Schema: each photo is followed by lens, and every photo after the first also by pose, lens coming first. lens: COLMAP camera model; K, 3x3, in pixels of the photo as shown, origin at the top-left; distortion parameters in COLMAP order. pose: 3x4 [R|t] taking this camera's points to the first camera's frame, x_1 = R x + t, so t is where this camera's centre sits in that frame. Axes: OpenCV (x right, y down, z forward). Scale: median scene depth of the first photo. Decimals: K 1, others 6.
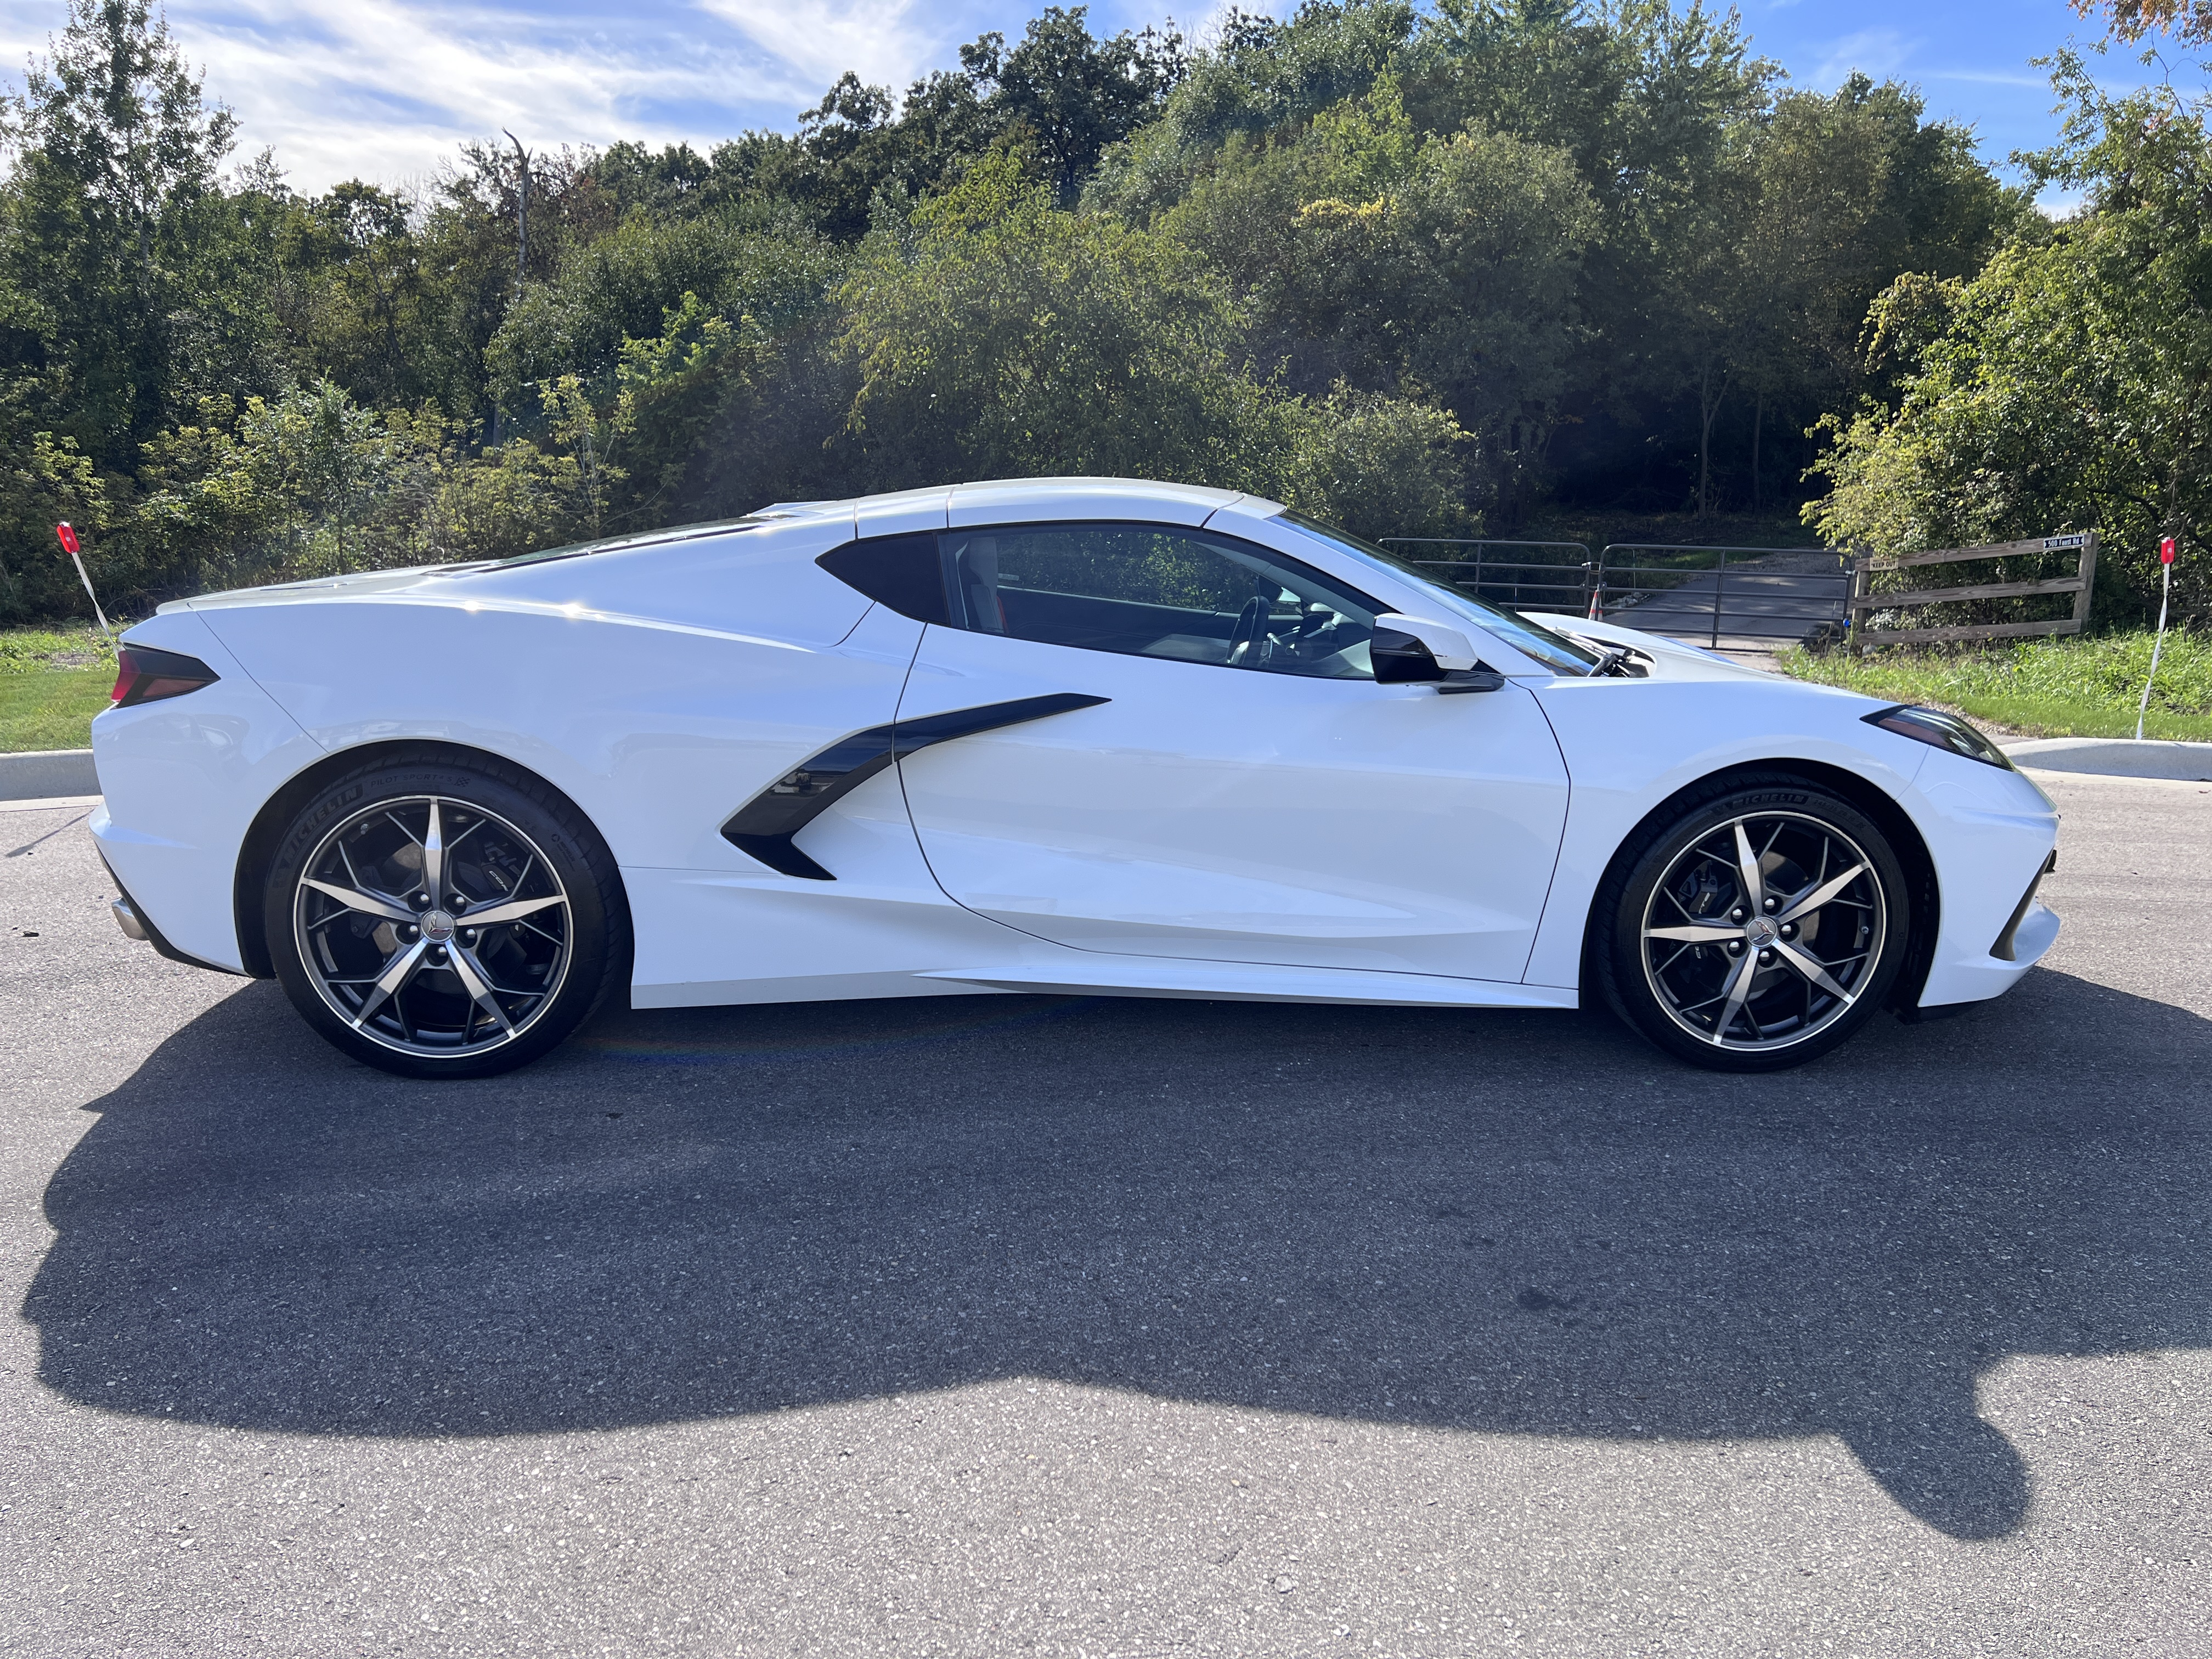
lens RADIAL K [[1670.0, 0, 1116.1], [0, 1670.0, 827.6], [0, 0, 1]] dist [0.022963, -0.026947]
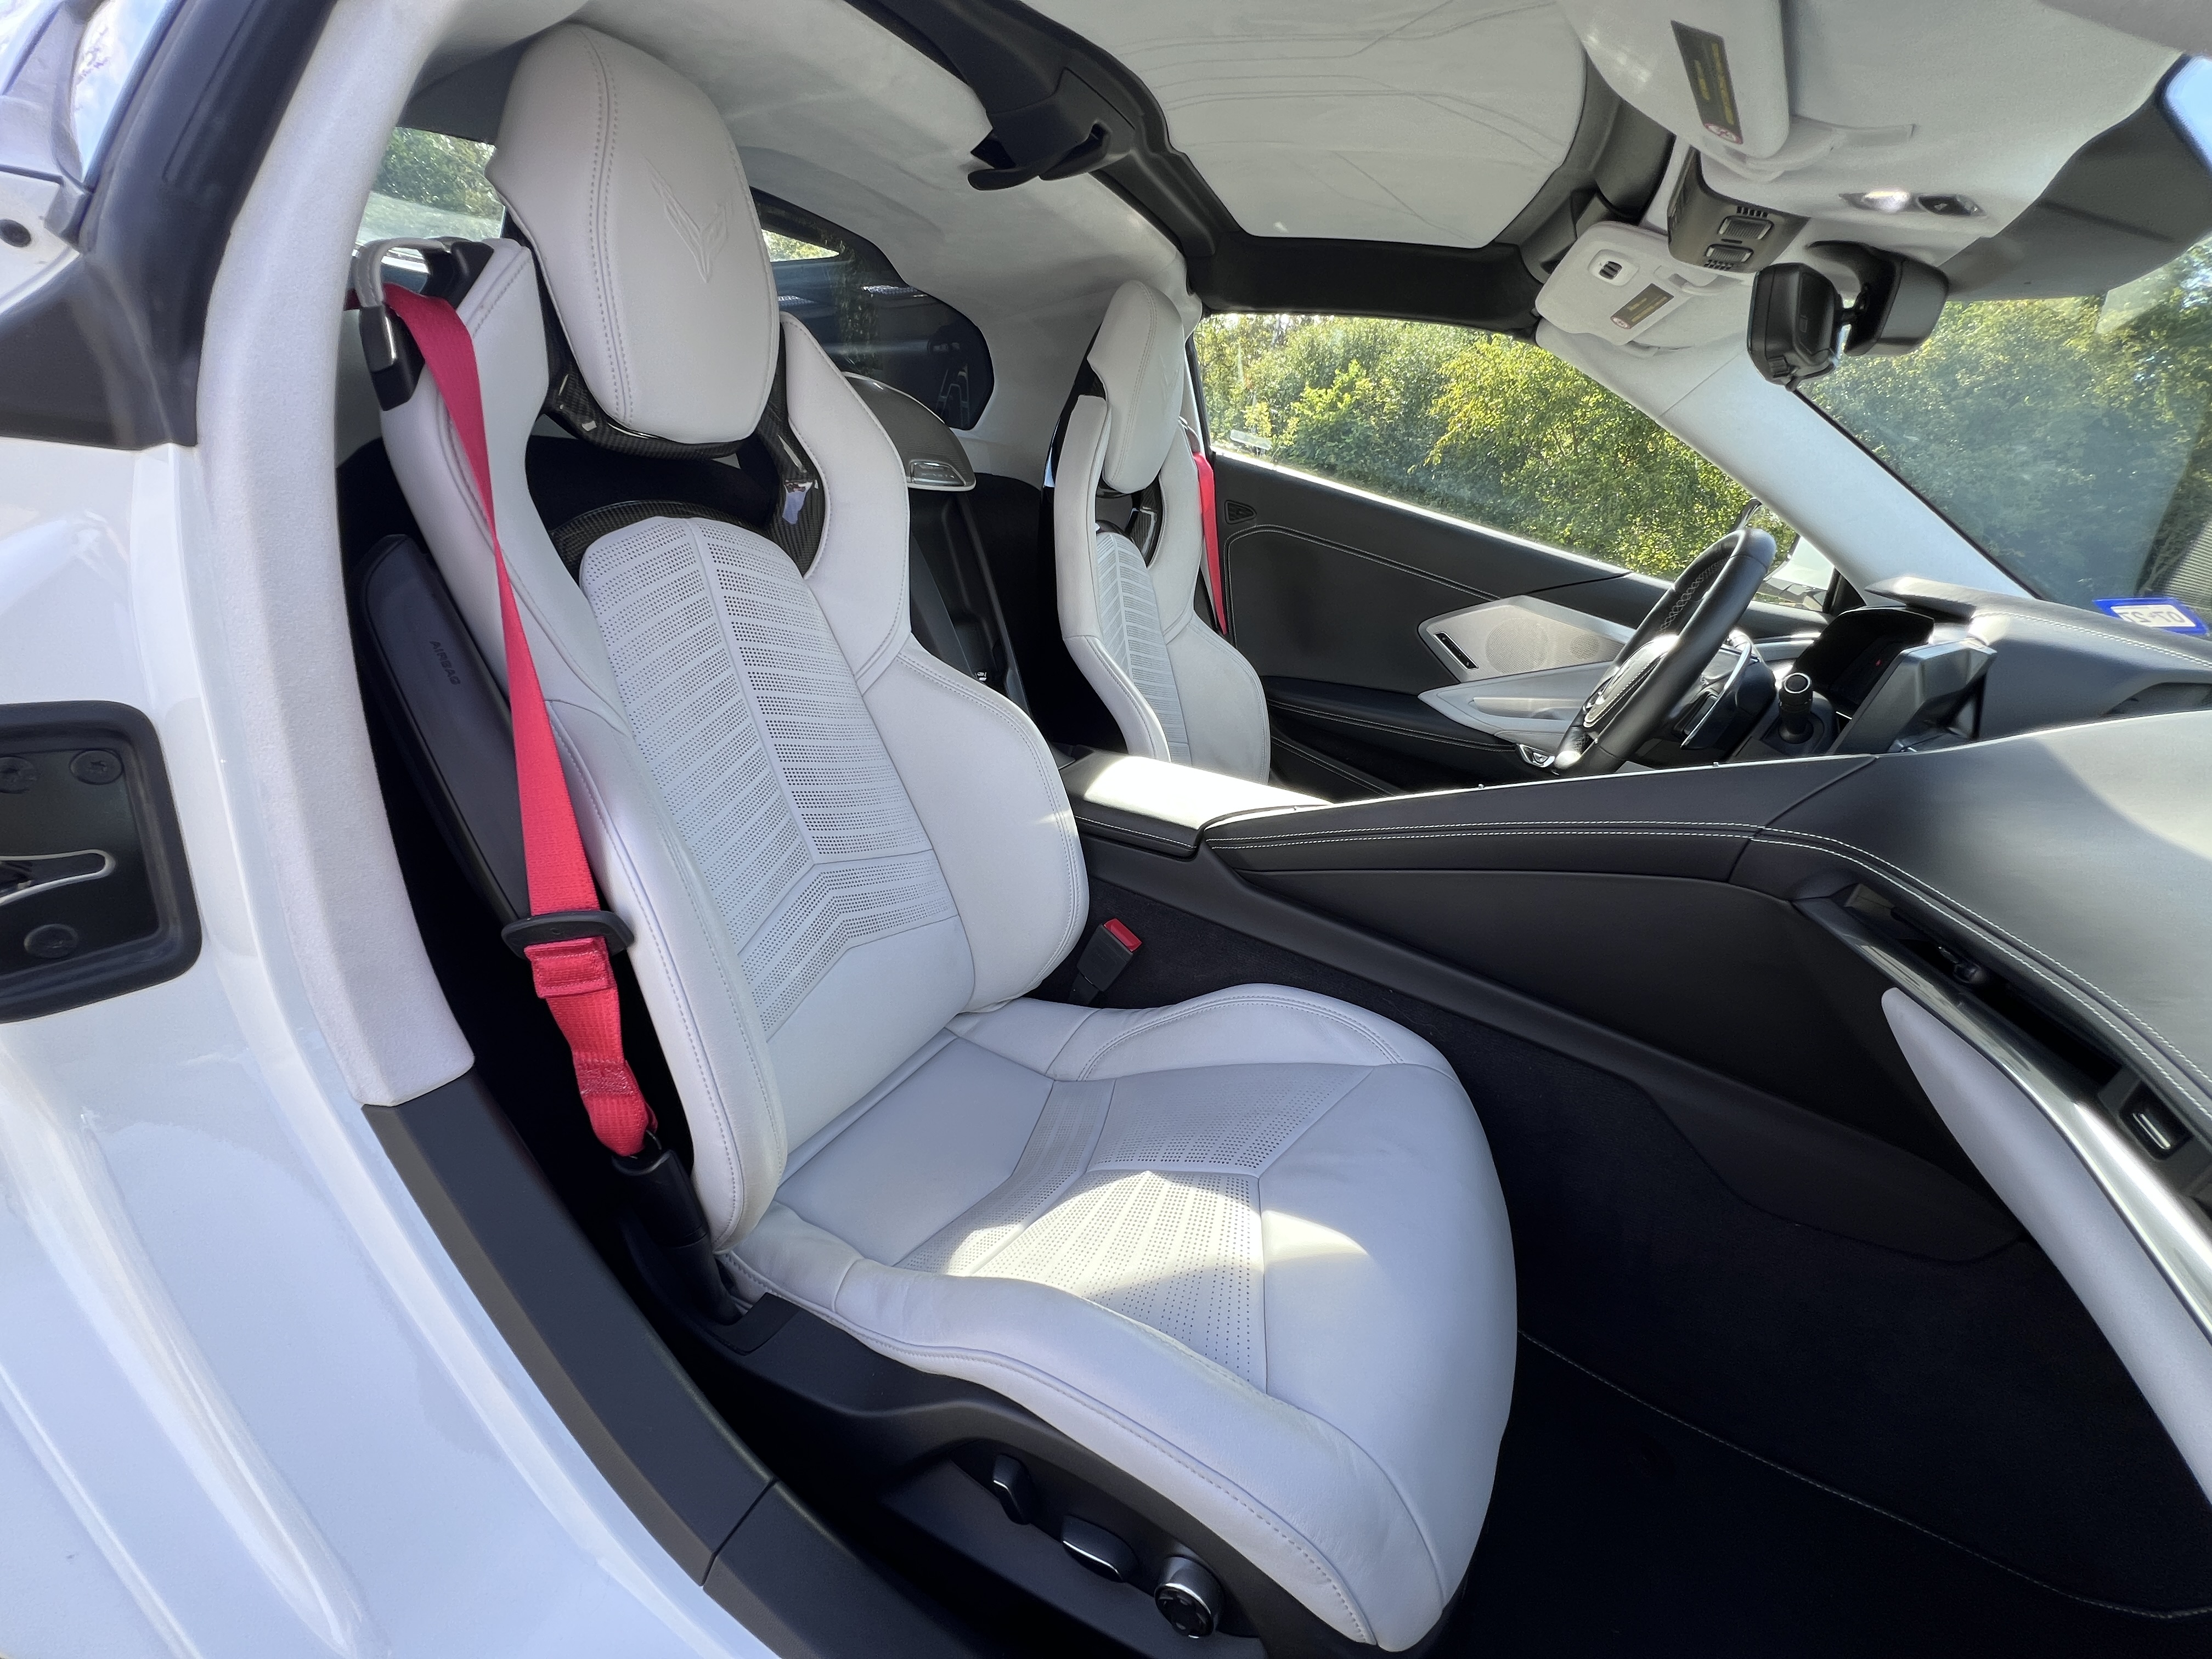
lens RADIAL K [[888.5, 0, 1108.2], [0, 888.5, 825.3], [0, 0, 1]] dist [-0.002844, 0.000119]
pose [[0.865354, 0.299556, -0.401781, 0.010330], [-0.238731, 0.951290, 0.195075, -0.013333], [0.440646, -0.072891, 0.894716, 0.128932]]
